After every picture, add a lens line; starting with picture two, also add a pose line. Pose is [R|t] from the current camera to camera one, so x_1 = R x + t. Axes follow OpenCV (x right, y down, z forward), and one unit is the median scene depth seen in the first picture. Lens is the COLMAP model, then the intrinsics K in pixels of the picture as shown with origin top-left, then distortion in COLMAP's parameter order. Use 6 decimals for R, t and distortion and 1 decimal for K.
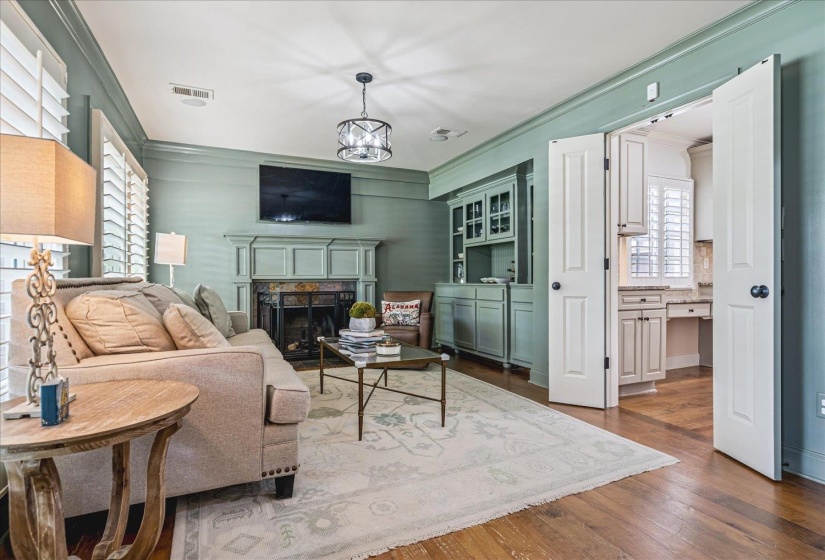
lens RADIAL K [[414.8, 0, 429.6], [0, 414.8, 282.6], [0, 0, 1]] dist [0.000962, 0.002275]
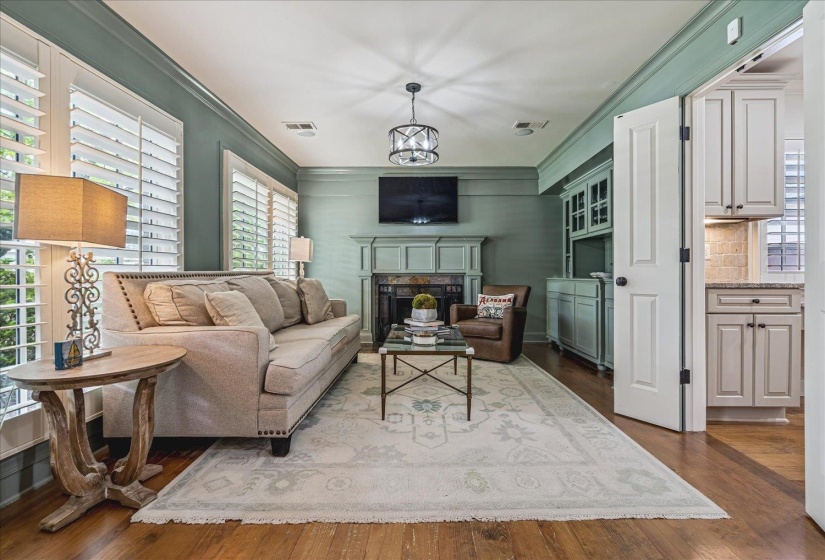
lens RADIAL K [[380.2, 0, 431.4], [0, 380.2, 276.9], [0, 0, 1]] dist [-0.004256, 0.001494]
pose [[0.907922, 0.007616, -0.419070, 0.288152], [-0.007929, 0.999968, 0.000996, 0.000698], [0.419064, 0.002418, 0.907954, 0.111921]]
